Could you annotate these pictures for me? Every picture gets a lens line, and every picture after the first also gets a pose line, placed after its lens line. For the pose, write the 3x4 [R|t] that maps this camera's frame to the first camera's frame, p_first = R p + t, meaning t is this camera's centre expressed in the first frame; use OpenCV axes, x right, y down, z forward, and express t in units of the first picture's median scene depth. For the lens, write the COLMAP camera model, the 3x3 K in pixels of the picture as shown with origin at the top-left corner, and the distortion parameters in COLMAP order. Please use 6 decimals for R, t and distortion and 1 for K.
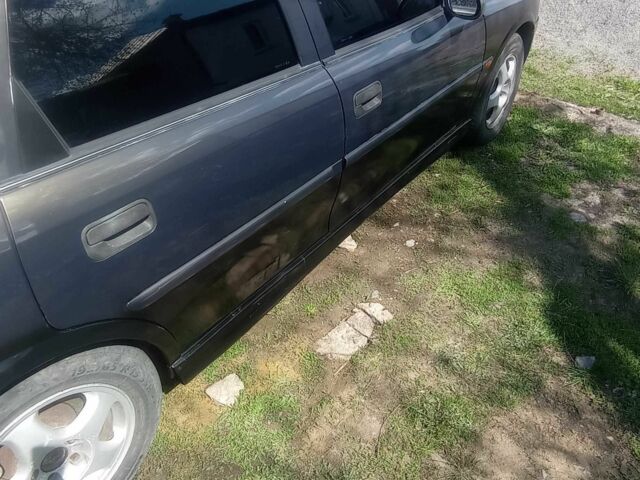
lens RADIAL K [[558.2, 0, 320.0], [0, 558.2, 240.0], [0, 0, 1]] dist [0.053502, 0.001001]
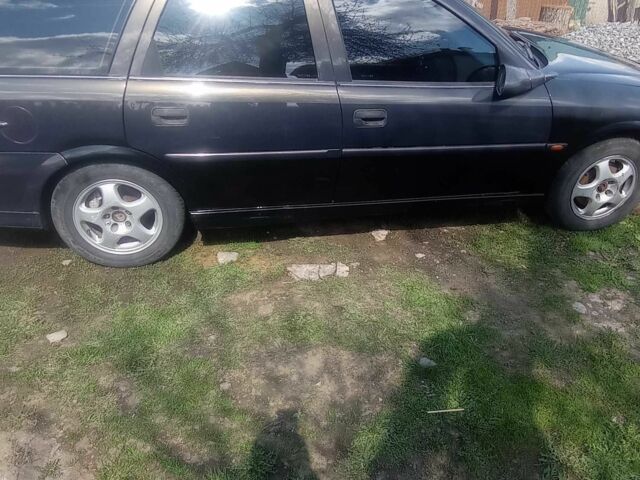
lens RADIAL K [[558.2, 0, 320.0], [0, 558.2, 240.0], [0, 0, 1]] dist [0.053502, 0.001001]
pose [[0.712078, 0.387410, -0.585541, 0.654216], [-0.455017, 0.889780, 0.035356, 0.028497], [0.534700, 0.241255, 0.809871, -0.130205]]
